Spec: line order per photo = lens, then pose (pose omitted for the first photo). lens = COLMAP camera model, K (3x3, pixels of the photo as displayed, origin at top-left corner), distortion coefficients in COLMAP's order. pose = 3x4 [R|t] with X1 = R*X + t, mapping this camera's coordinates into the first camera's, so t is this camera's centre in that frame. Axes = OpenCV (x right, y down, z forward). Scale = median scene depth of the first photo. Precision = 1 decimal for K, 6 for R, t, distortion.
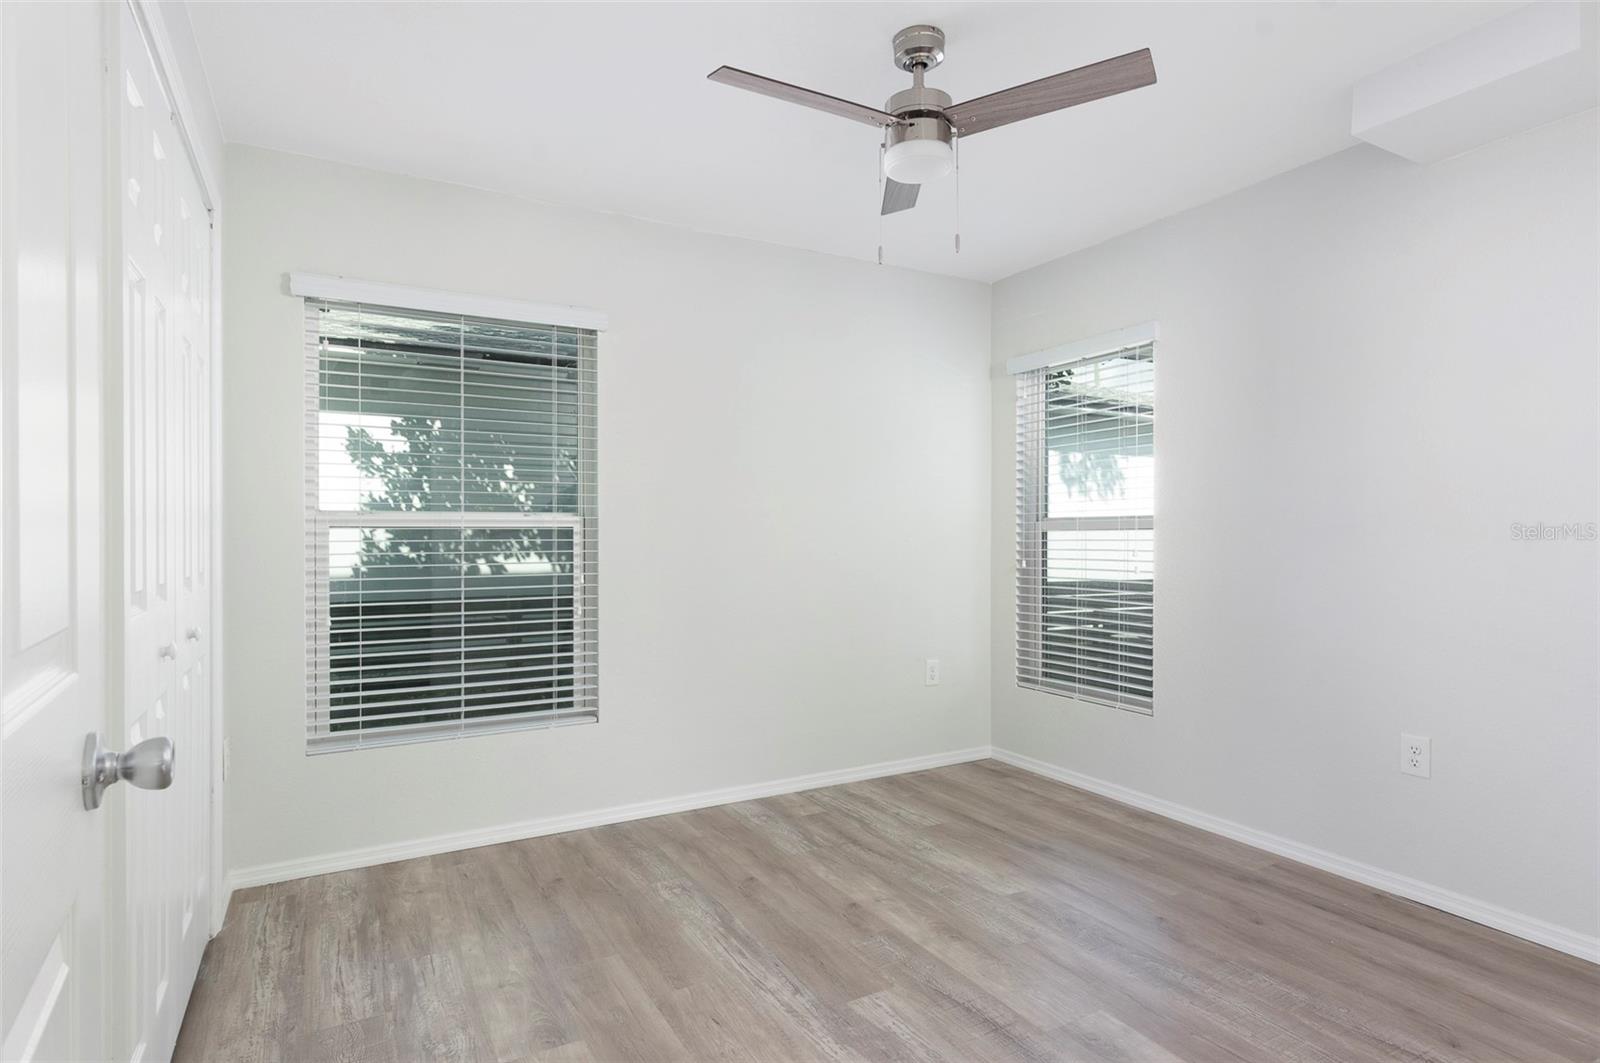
lens RADIAL K [[827.4, 0, 801.4], [0, 827.4, 530.4], [0, 0, 1]] dist [-0.000540, 0.000661]
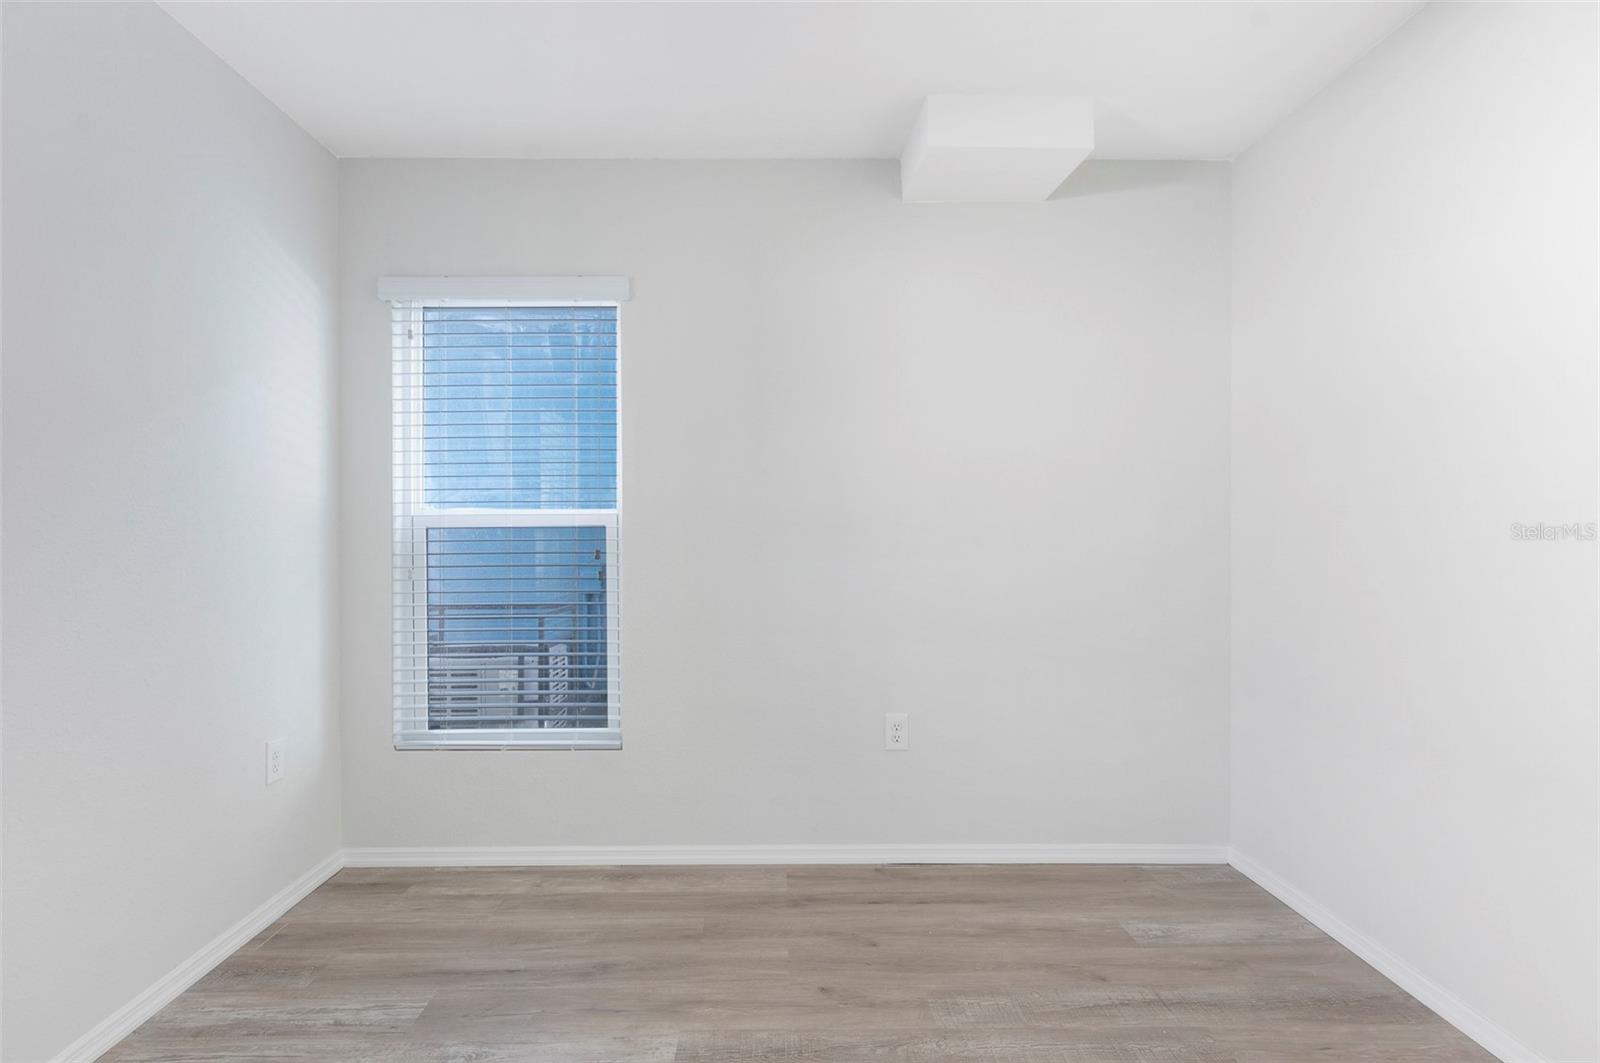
lens RADIAL K [[827.4, 0, 799.5], [0, 827.4, 533.5], [0, 0, 1]] dist [-0.000540, 0.000661]
pose [[0.486437, 0.004813, 0.873703, -0.243120], [-0.002232, 0.999988, -0.004266, 0.010020], [-0.873713, 0.000125, 0.486442, 0.483860]]
